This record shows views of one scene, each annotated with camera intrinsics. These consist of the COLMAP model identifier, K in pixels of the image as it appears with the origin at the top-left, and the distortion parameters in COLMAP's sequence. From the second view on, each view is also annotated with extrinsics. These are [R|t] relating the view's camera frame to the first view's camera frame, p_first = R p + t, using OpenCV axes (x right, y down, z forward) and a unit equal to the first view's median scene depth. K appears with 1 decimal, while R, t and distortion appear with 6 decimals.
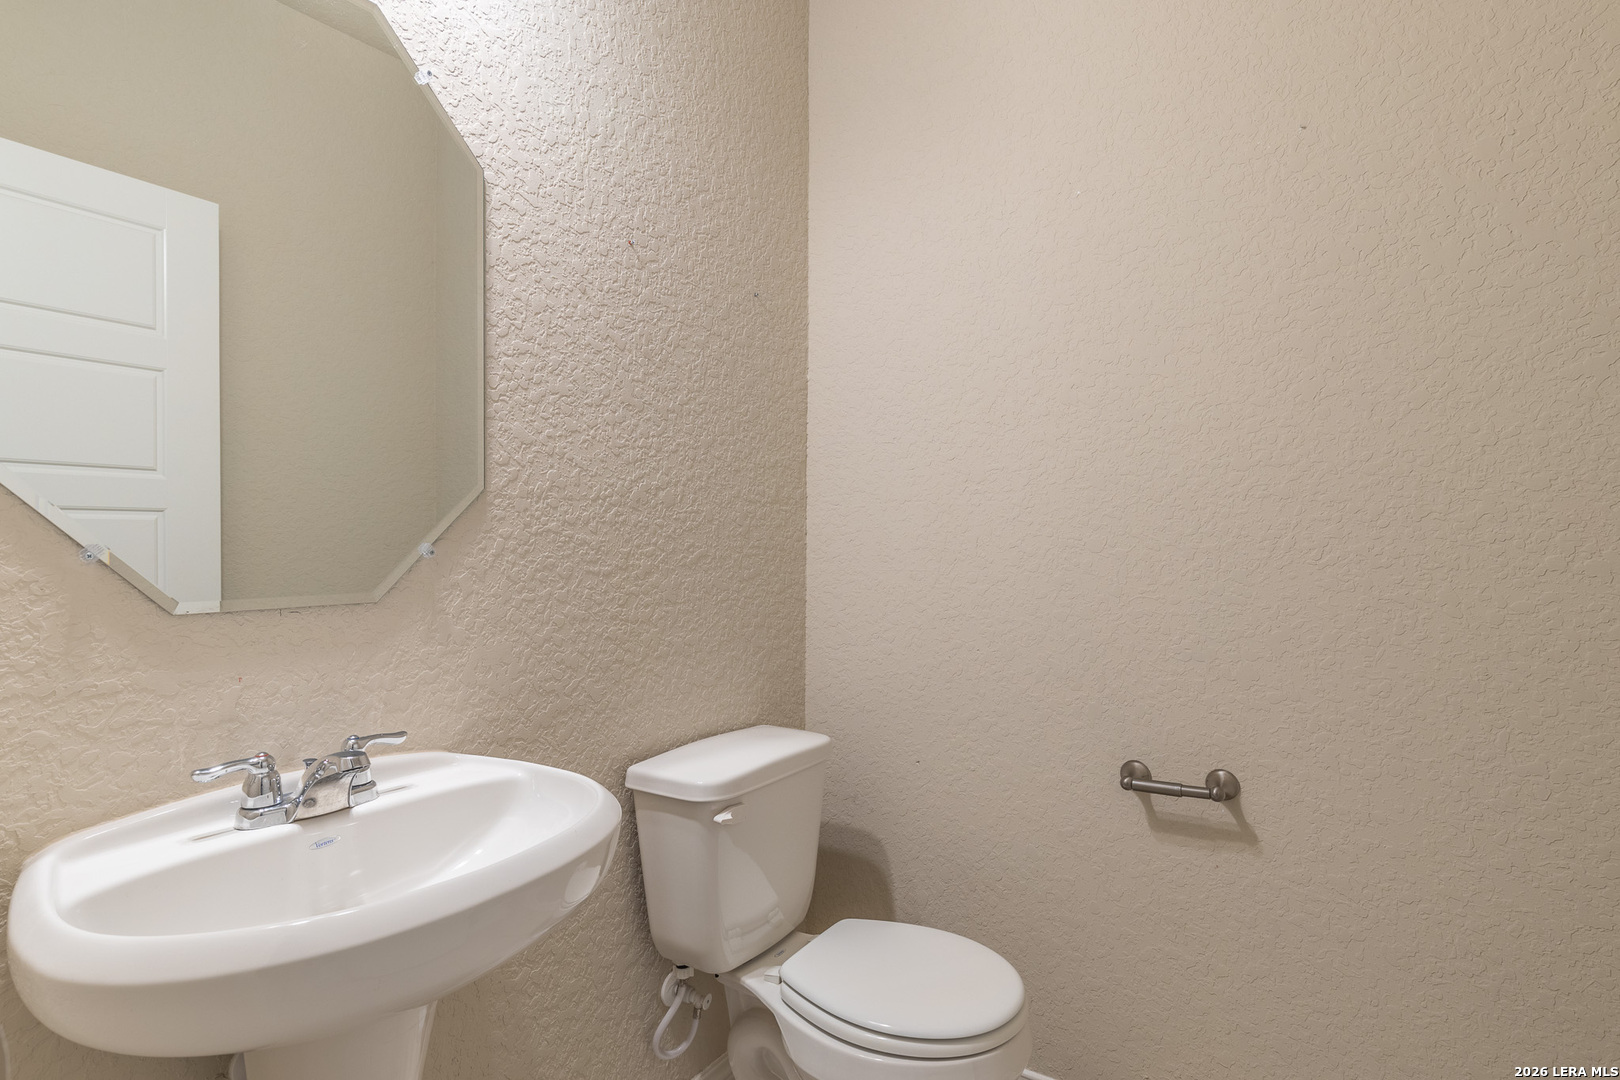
lens RADIAL K [[752.9, 0, 809.5], [0, 752.9, 541.8], [0, 0, 1]] dist [0.005473, 0.000065]
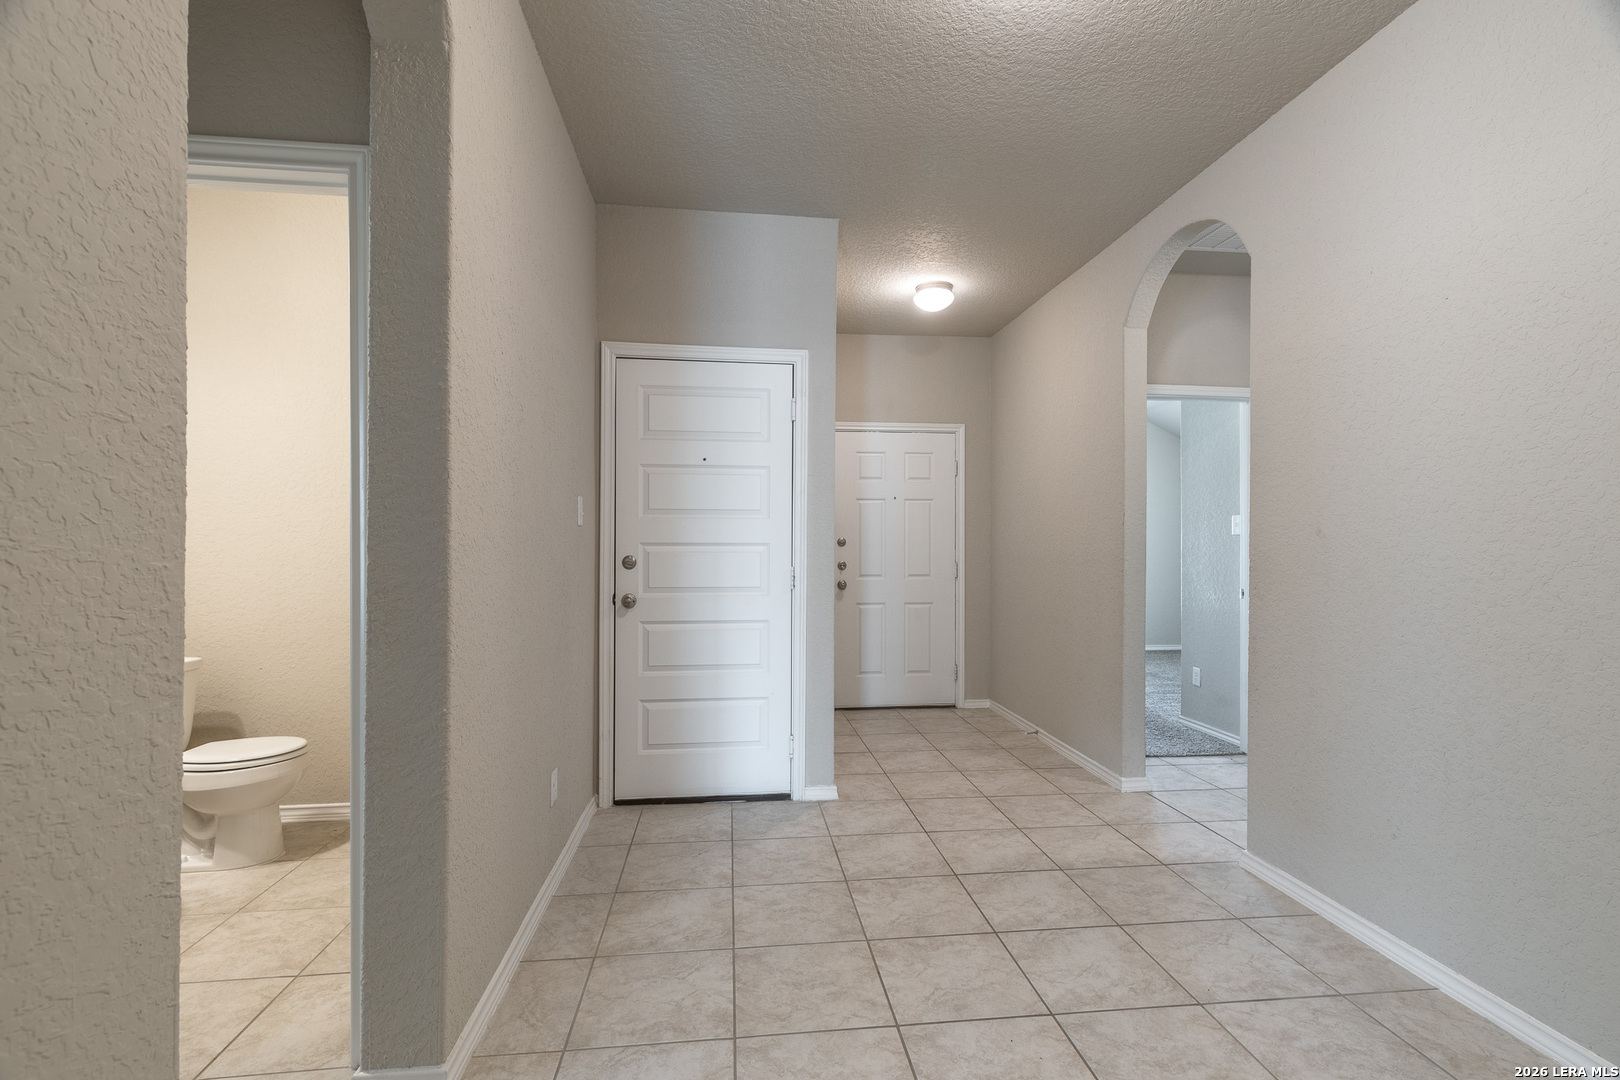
lens RADIAL K [[752.9, 0, 810.4], [0, 752.9, 546.6], [0, 0, 1]] dist [0.005473, 0.000065]
pose [[0.745906, 0.000439, 0.666051, -0.092395], [-0.000699, 1.000000, 0.000124, -0.020519], [-0.666051, -0.000558, 0.745906, -1.329790]]
